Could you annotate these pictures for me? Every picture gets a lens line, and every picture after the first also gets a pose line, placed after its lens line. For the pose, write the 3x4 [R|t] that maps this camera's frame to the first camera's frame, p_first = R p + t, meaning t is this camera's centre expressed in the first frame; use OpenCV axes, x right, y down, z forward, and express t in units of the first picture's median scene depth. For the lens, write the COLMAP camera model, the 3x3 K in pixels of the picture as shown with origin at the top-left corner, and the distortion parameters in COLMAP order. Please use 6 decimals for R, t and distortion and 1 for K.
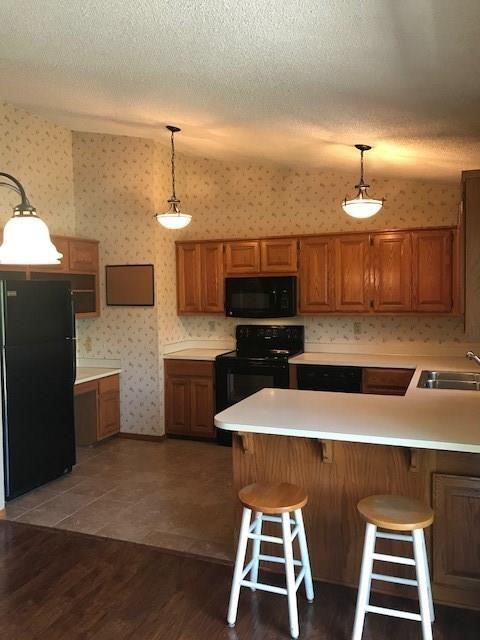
lens RADIAL K [[519.1, 0, 240.0], [0, 519.1, 320.0], [0, 0, 1]] dist [0.073466, -0.000715]
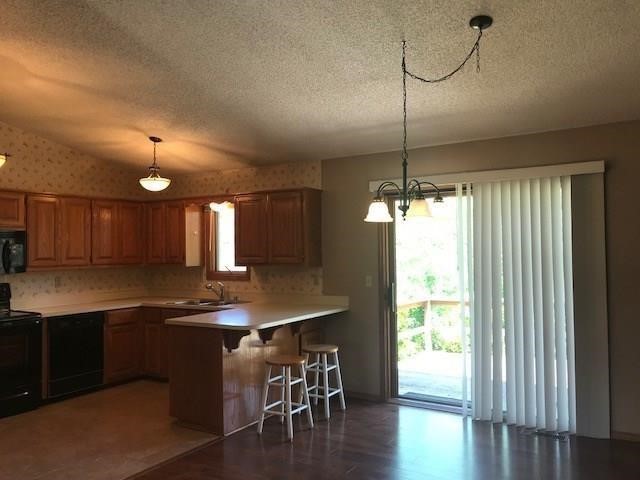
lens RADIAL K [[533.1, 0, 320.0], [0, 533.1, 240.0], [0, 0, 1]] dist [0.006065, 0.008363]
pose [[0.213824, 0.026724, 0.976507, -0.785357], [0.060716, 0.997330, -0.040589, 0.007677], [-0.974984, 0.067968, 0.211630, 0.240468]]
